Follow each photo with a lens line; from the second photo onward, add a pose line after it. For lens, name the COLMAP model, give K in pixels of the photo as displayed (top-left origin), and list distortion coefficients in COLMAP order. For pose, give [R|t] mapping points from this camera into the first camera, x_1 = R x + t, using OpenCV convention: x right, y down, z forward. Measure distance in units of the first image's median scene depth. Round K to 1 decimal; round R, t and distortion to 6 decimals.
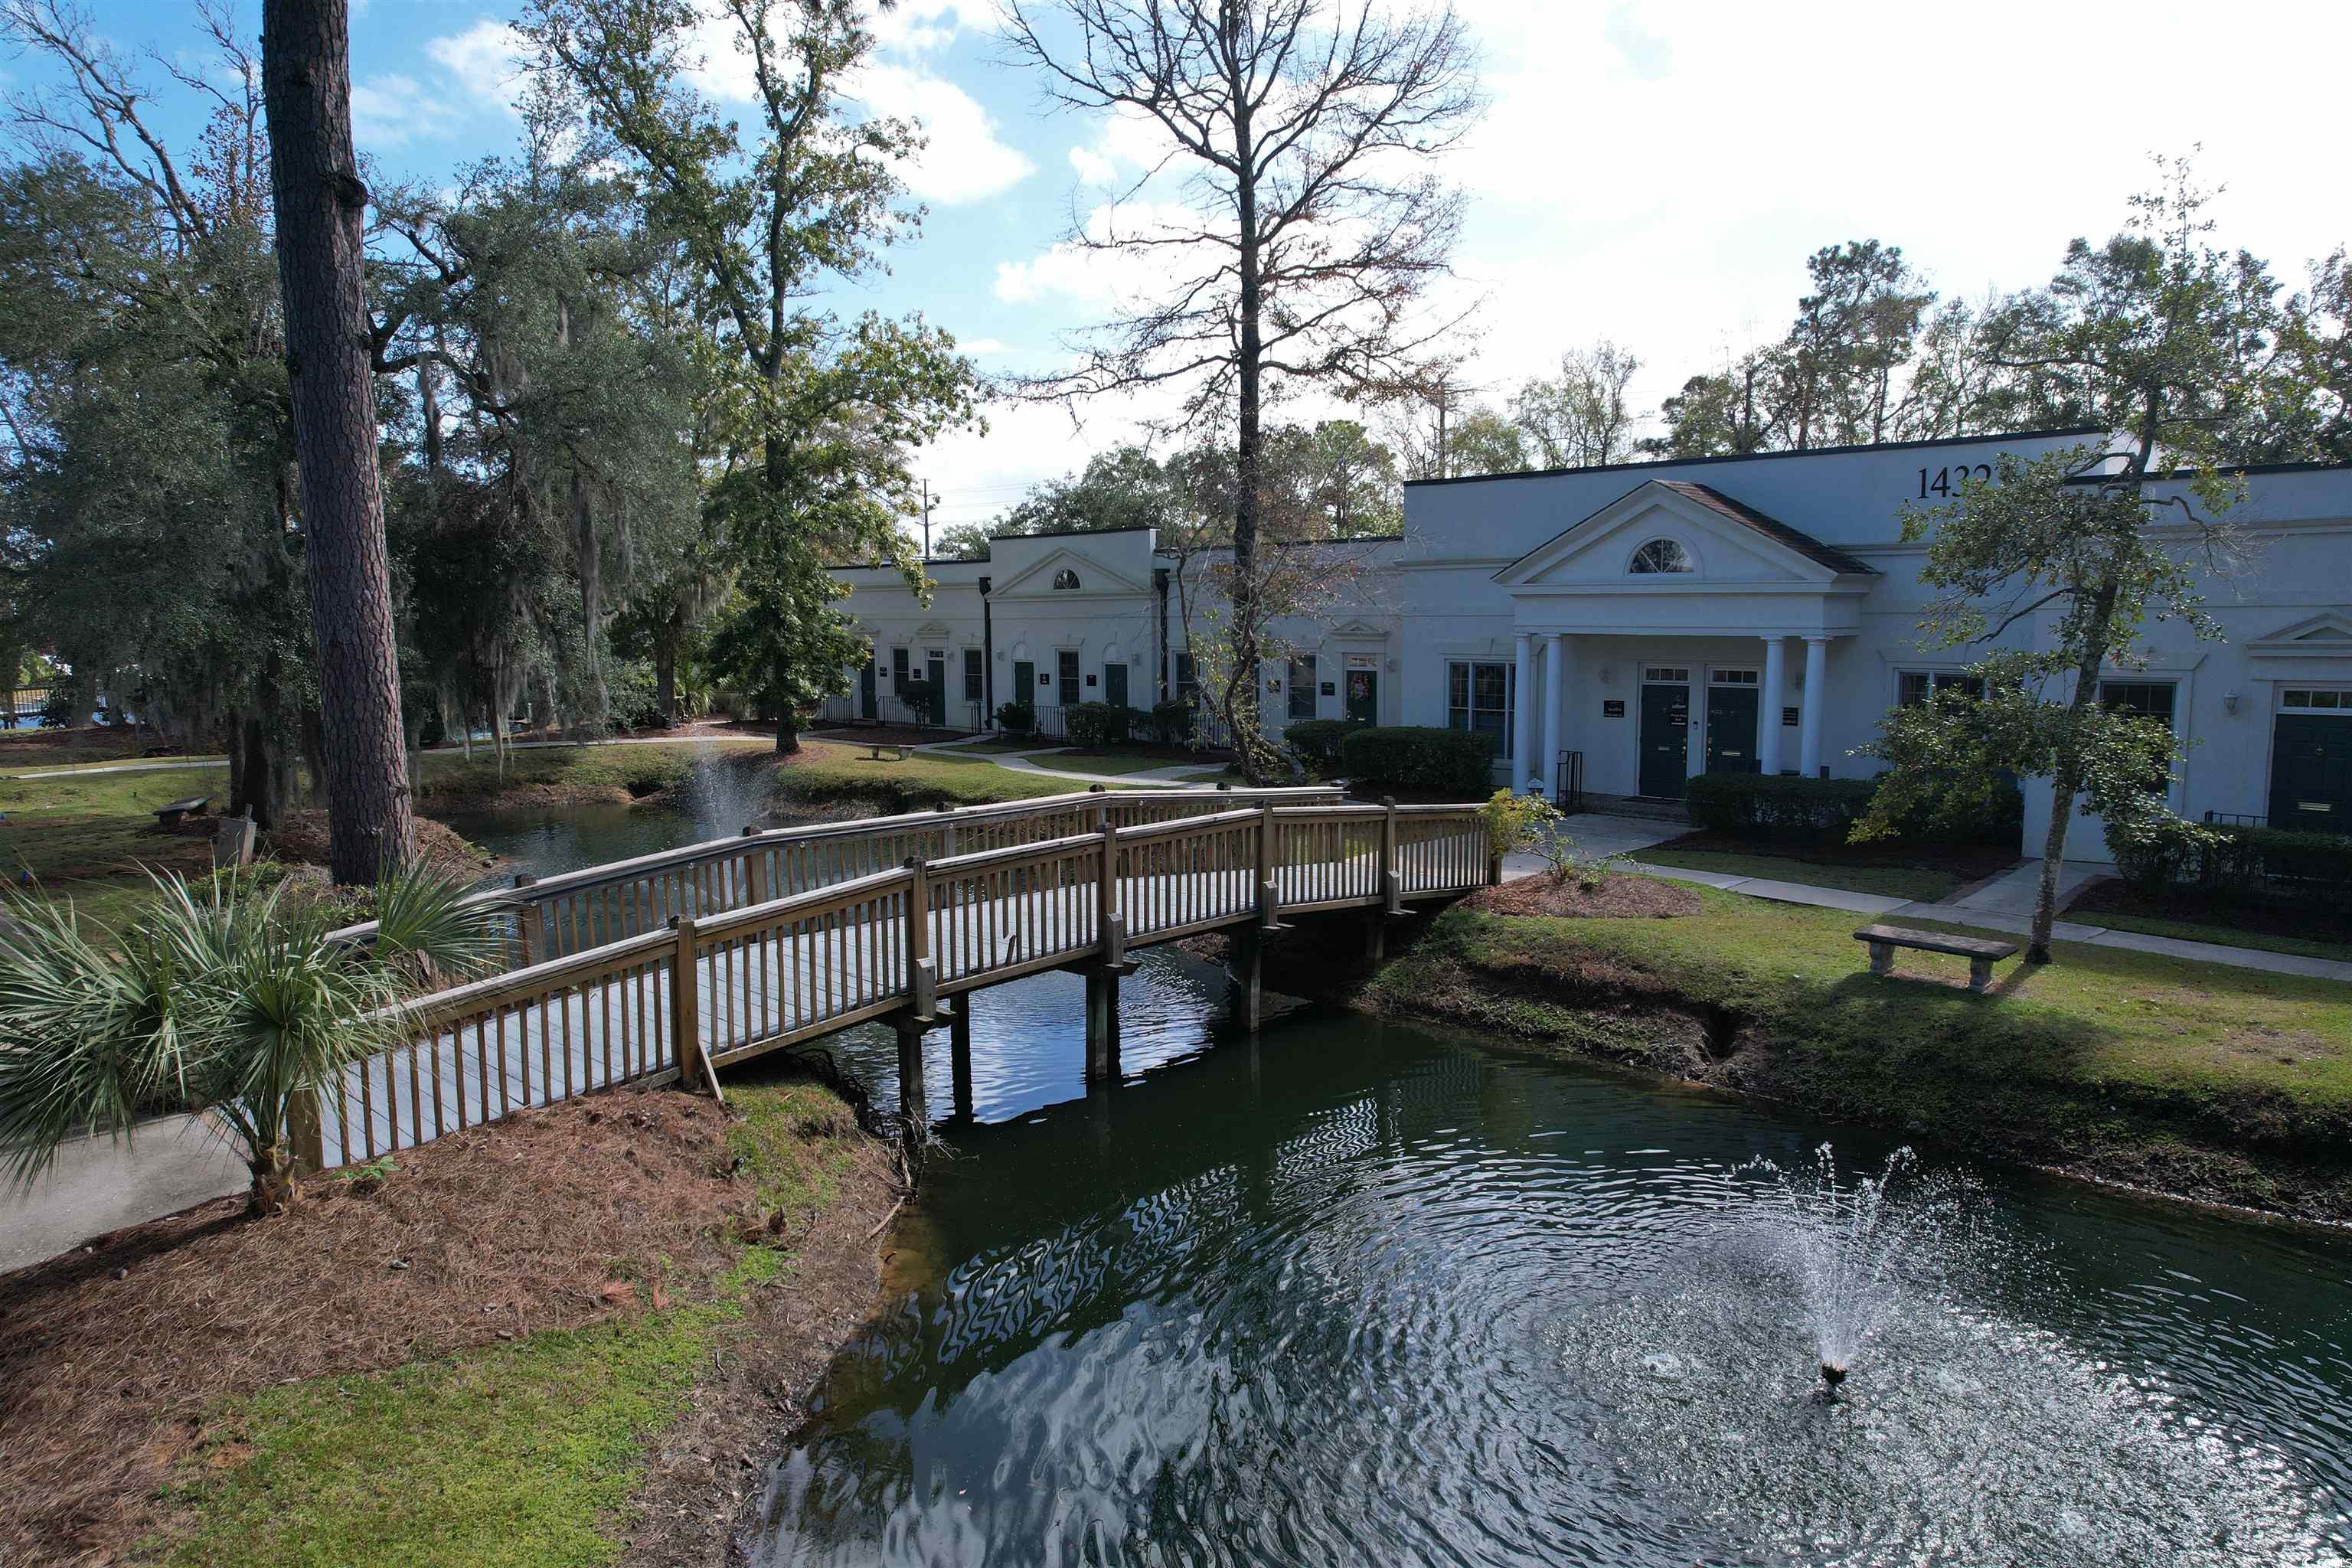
lens RADIAL K [[1499.0, 0, 1168.4], [0, 1499.0, 800.1], [0, 0, 1]] dist [-0.061804, 0.049341]
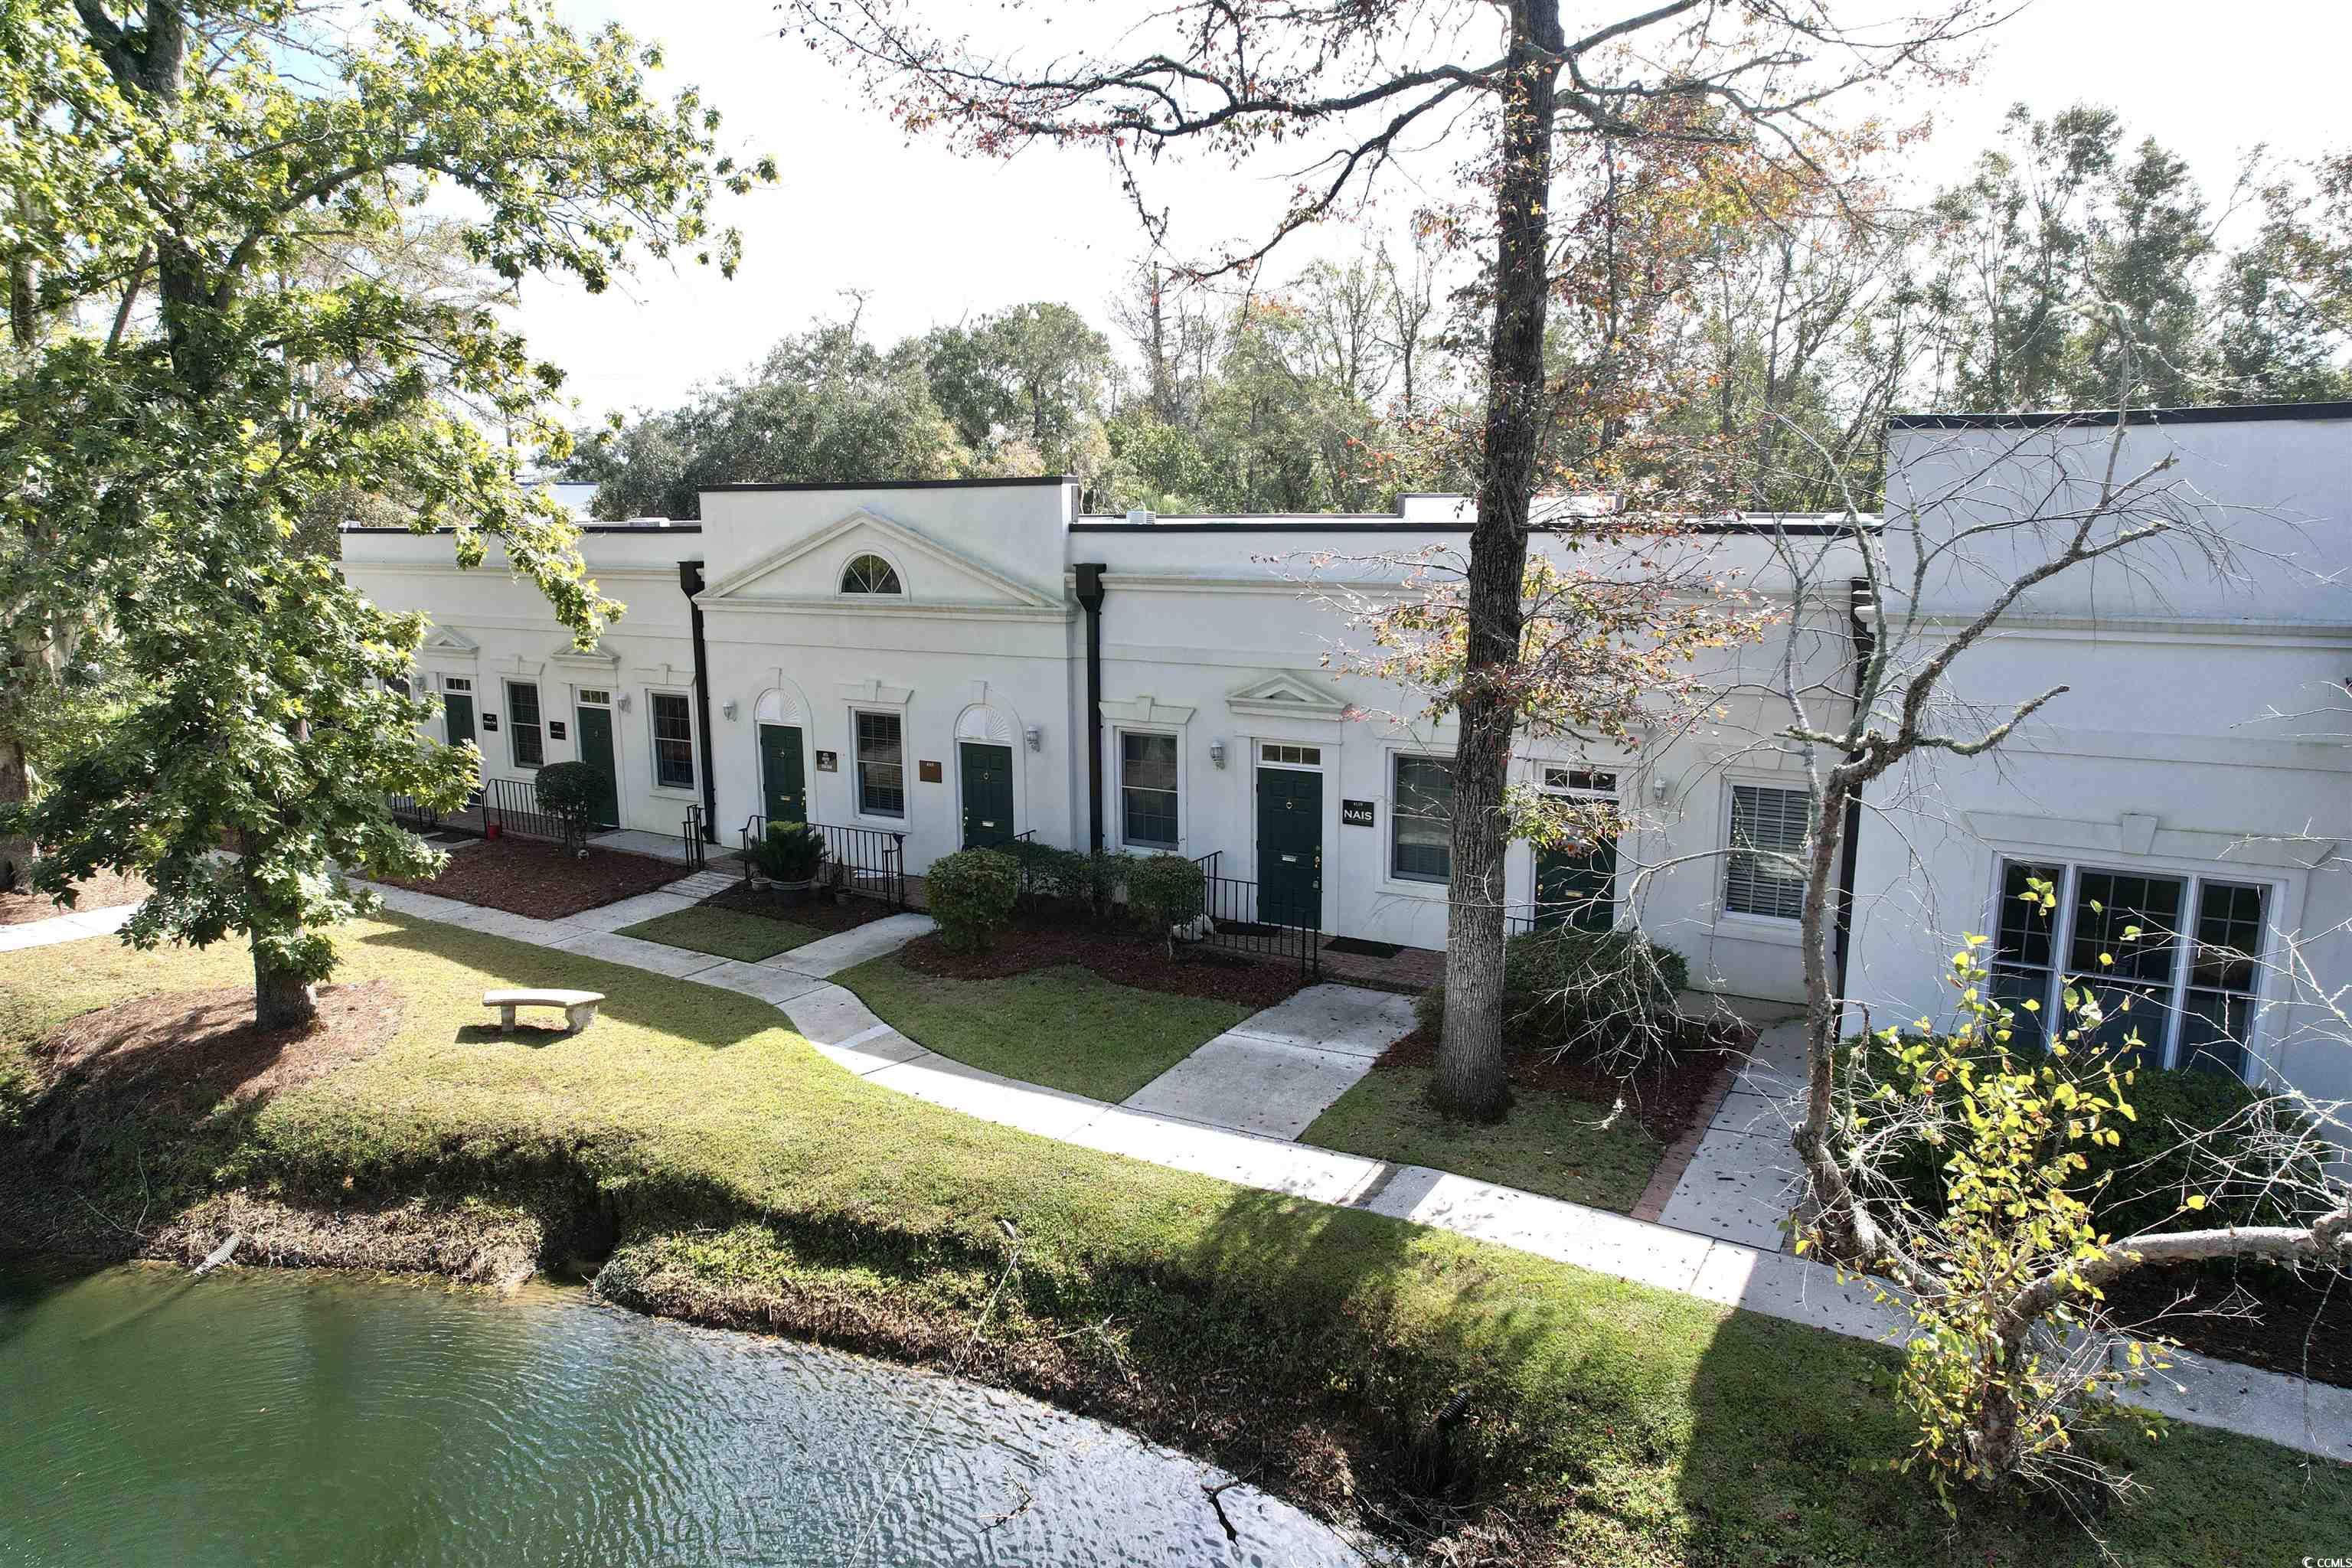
lens RADIAL K [[1499.0, 0, 1168.4], [0, 1499.0, 800.1], [0, 0, 1]] dist [-0.061804, 0.049341]
pose [[0.967069, -0.047725, 0.250000, -0.107068], [0.030685, 0.996960, 0.071622, -0.110103], [-0.252659, -0.061593, 0.965593, 0.501175]]
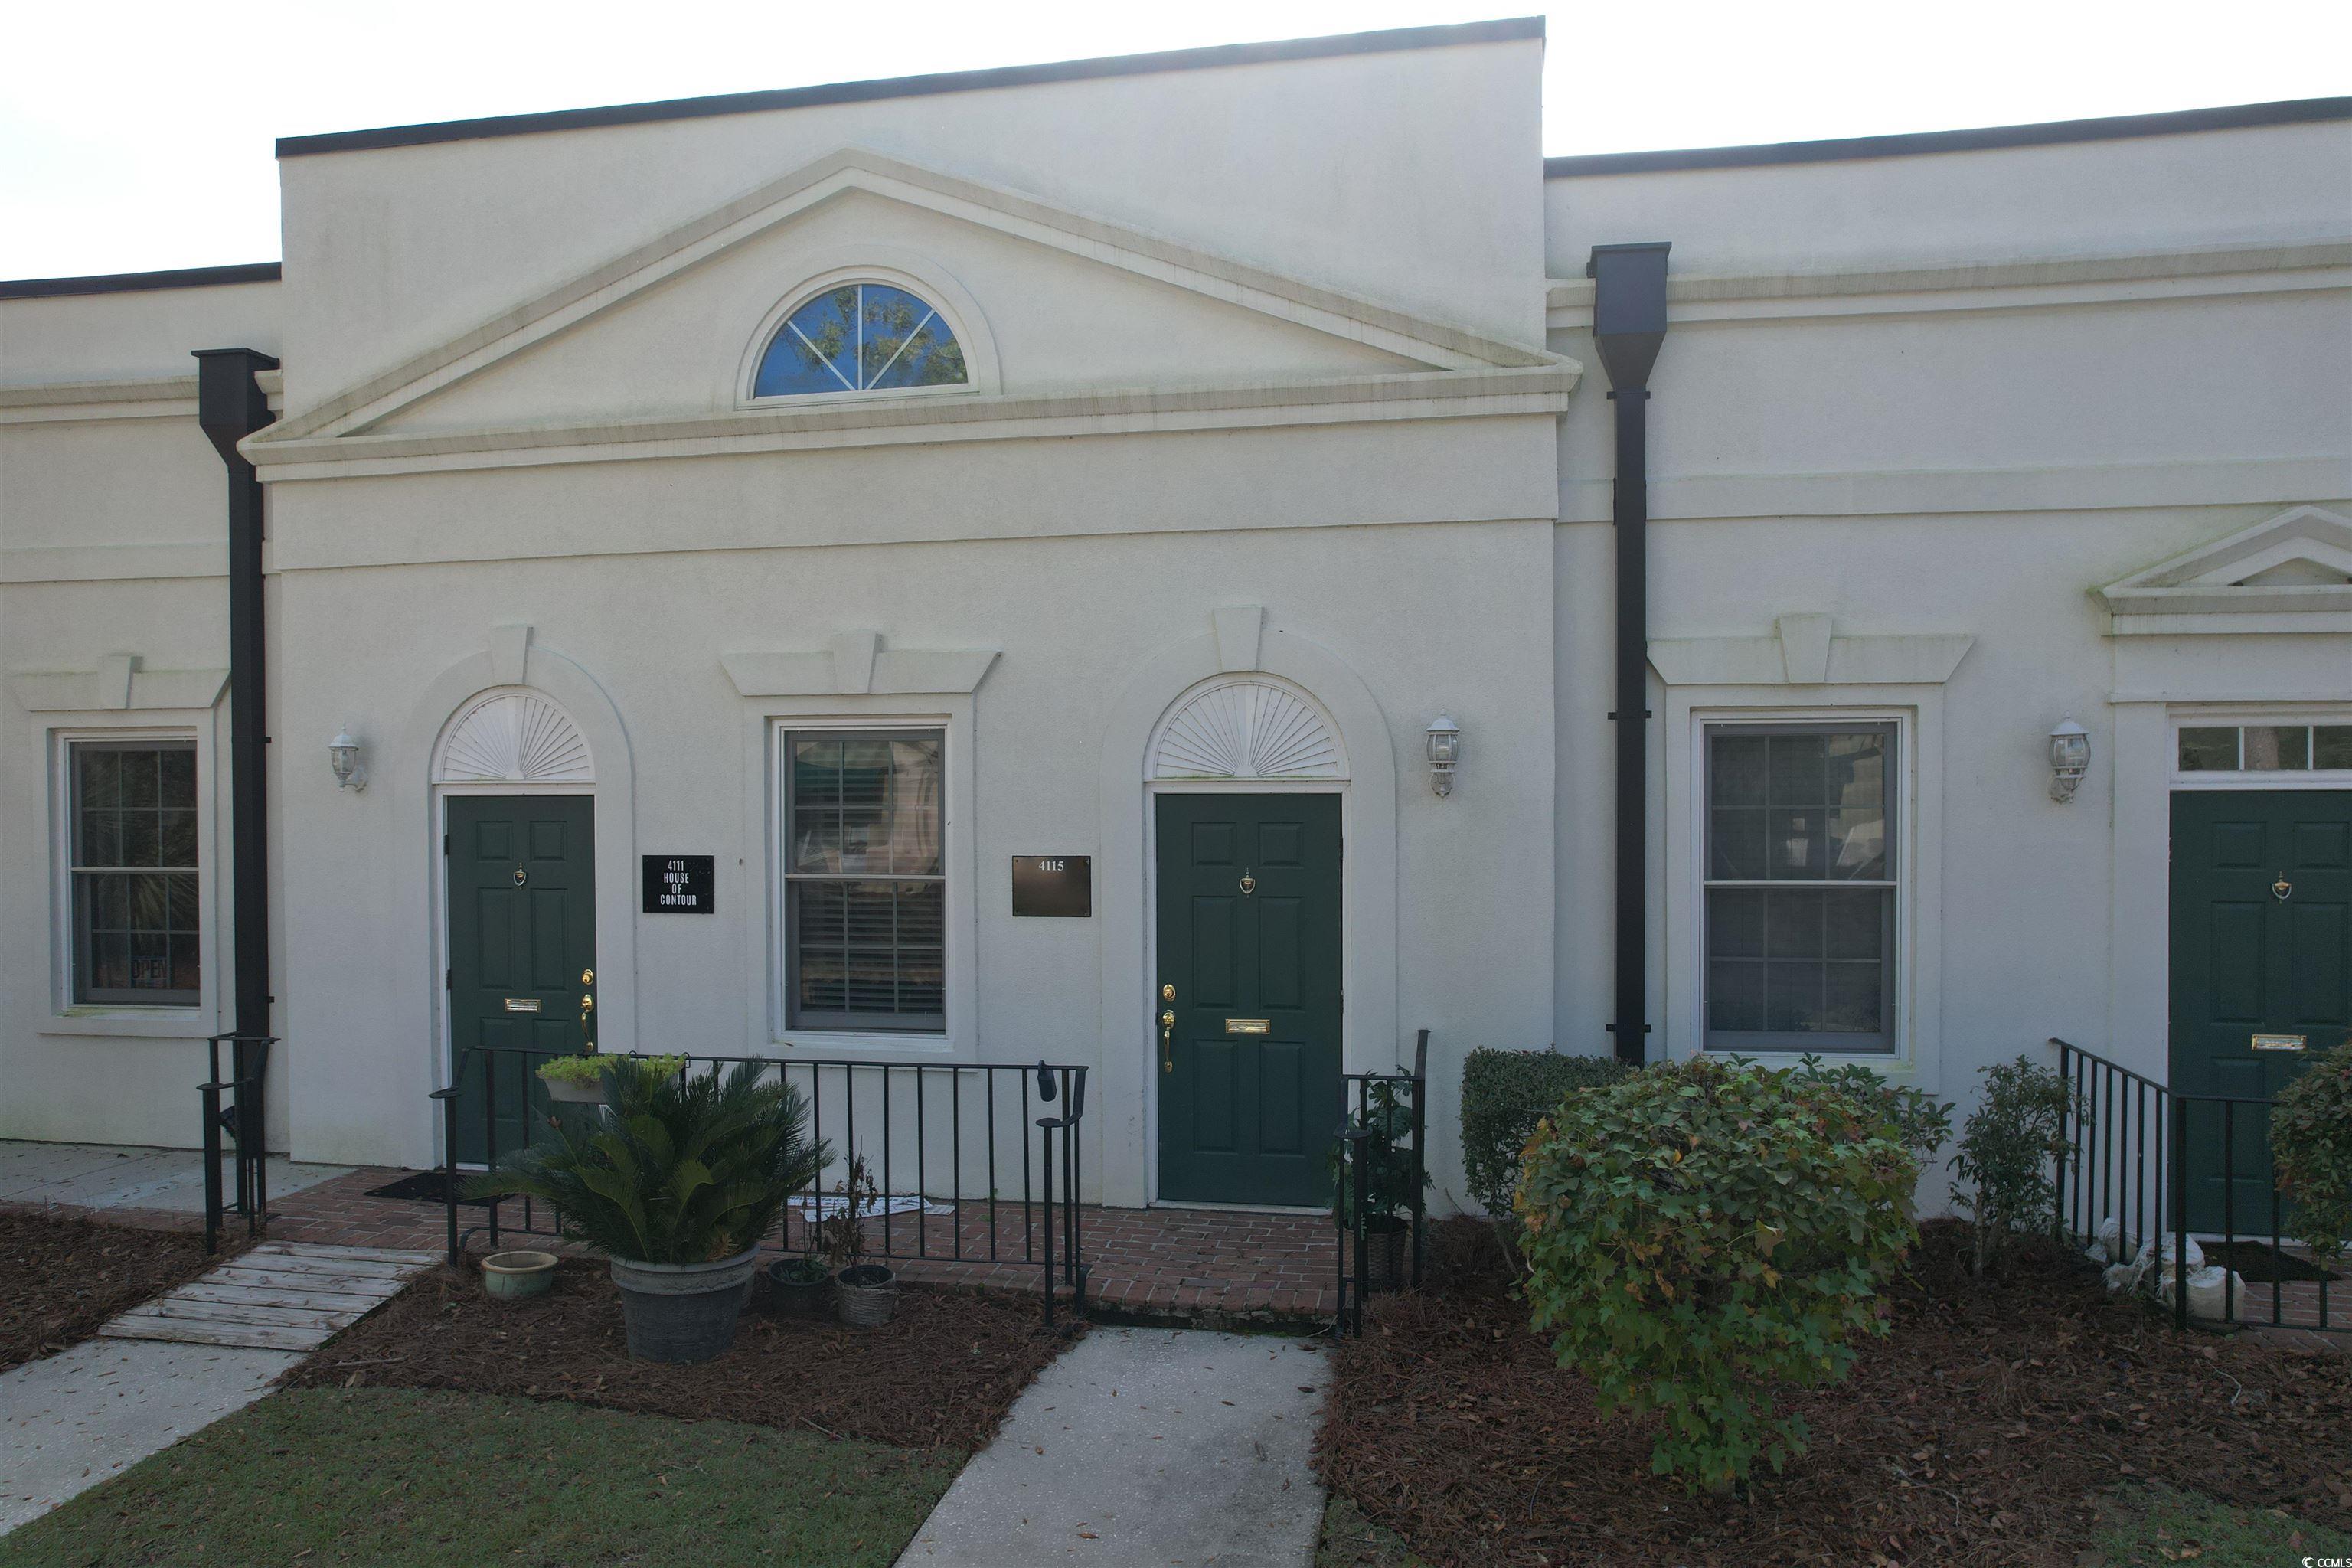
lens RADIAL K [[1490.2, 0, 1173.1], [0, 1490.2, 818.0], [0, 0, 1]] dist [-0.072568, 0.063868]
pose [[0.816399, -0.009645, 0.577408, -0.149819], [0.069280, 0.994275, -0.081347, -0.076233], [-0.573318, 0.106415, 0.812393, 0.889602]]
